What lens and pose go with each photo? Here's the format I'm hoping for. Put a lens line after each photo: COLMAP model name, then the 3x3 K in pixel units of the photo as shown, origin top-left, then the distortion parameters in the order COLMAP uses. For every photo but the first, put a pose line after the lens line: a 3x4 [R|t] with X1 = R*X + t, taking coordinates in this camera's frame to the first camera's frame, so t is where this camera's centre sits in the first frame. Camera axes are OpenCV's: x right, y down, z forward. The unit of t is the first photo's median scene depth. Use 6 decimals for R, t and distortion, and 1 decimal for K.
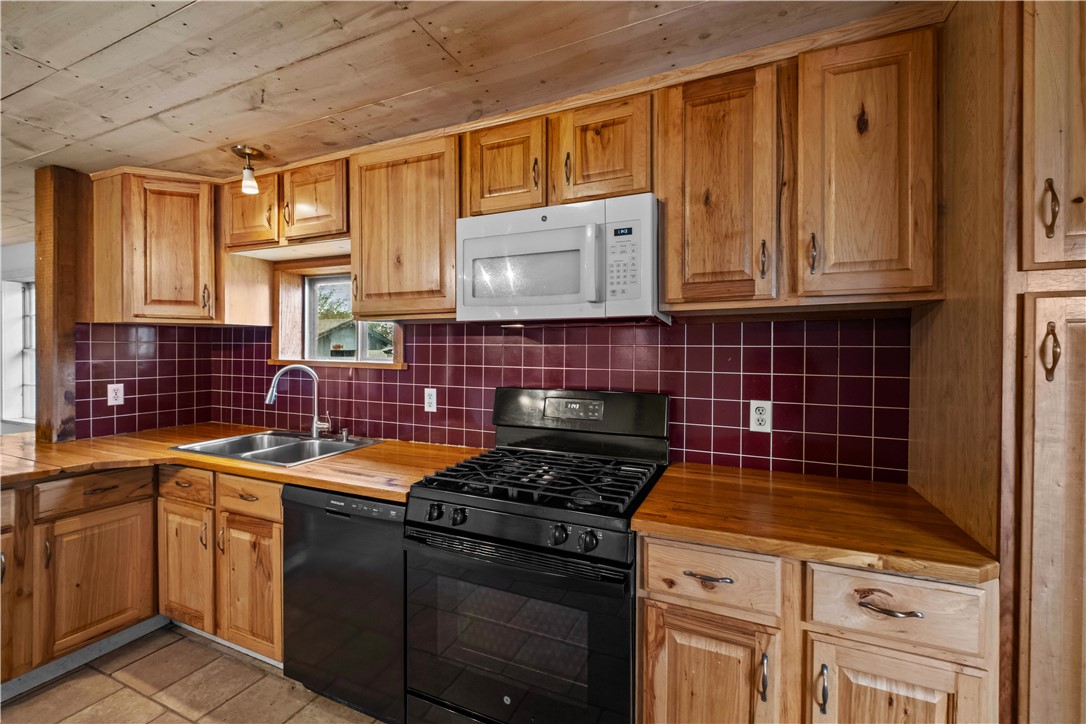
lens RADIAL K [[472.6, 0, 545.4], [0, 472.6, 353.3], [0, 0, 1]] dist [0.003104, -0.001374]
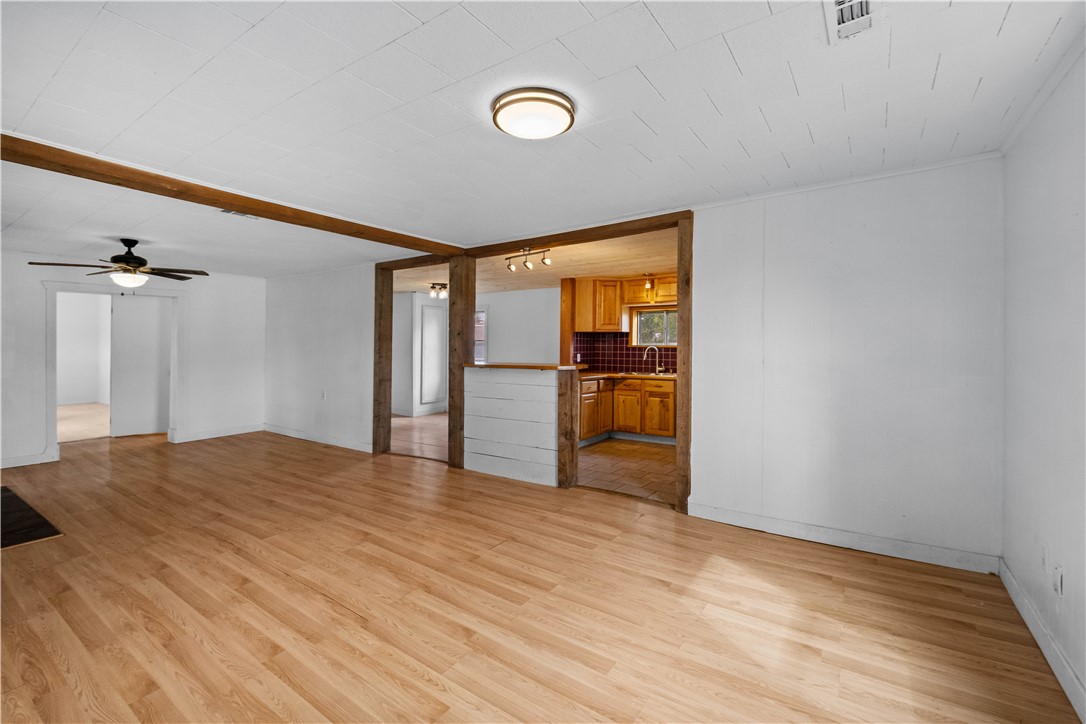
lens RADIAL K [[472.6, 0, 534.4], [0, 472.6, 354.9], [0, 0, 1]] dist [0.003104, -0.001374]
pose [[0.975911, -0.006371, -0.218074, -0.724196], [0.007812, 0.999953, 0.005748, 0.065742], [0.218027, -0.007313, 0.975915, -2.196663]]
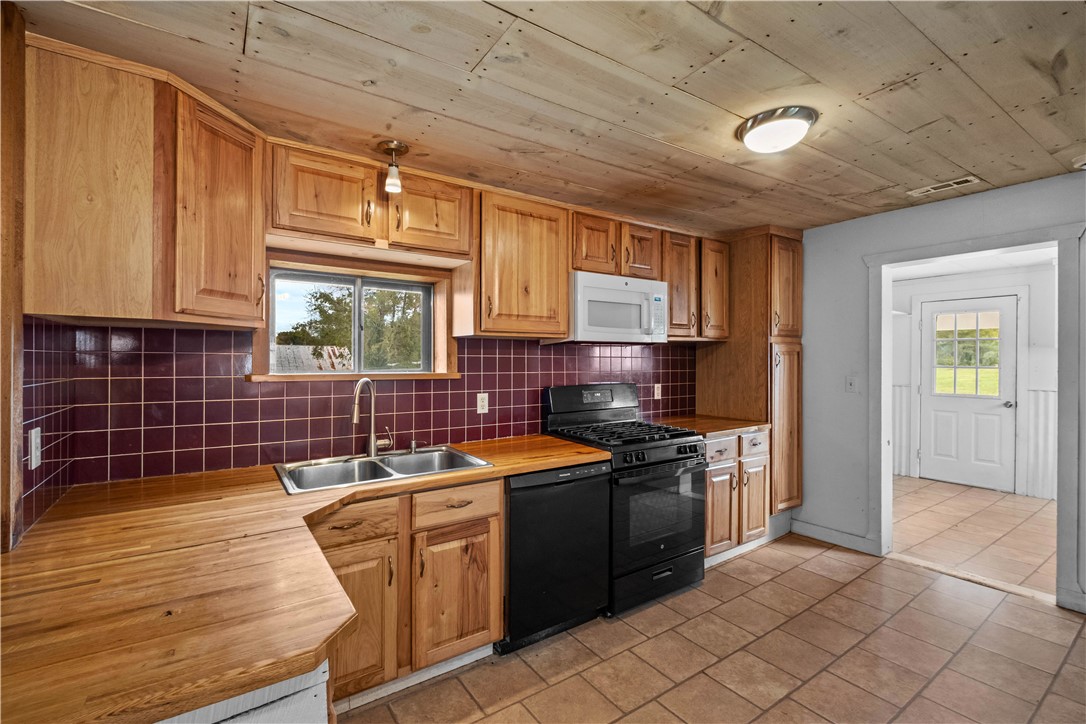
lens RADIAL K [[472.6, 0, 561.0], [0, 472.6, 361.1], [0, 0, 1]] dist [0.003104, -0.001374]
pose [[0.512004, -0.008520, 0.858941, -1.350972], [0.010428, 0.999939, 0.003703, -0.010072], [-0.858920, 0.007061, 0.512062, 0.270557]]
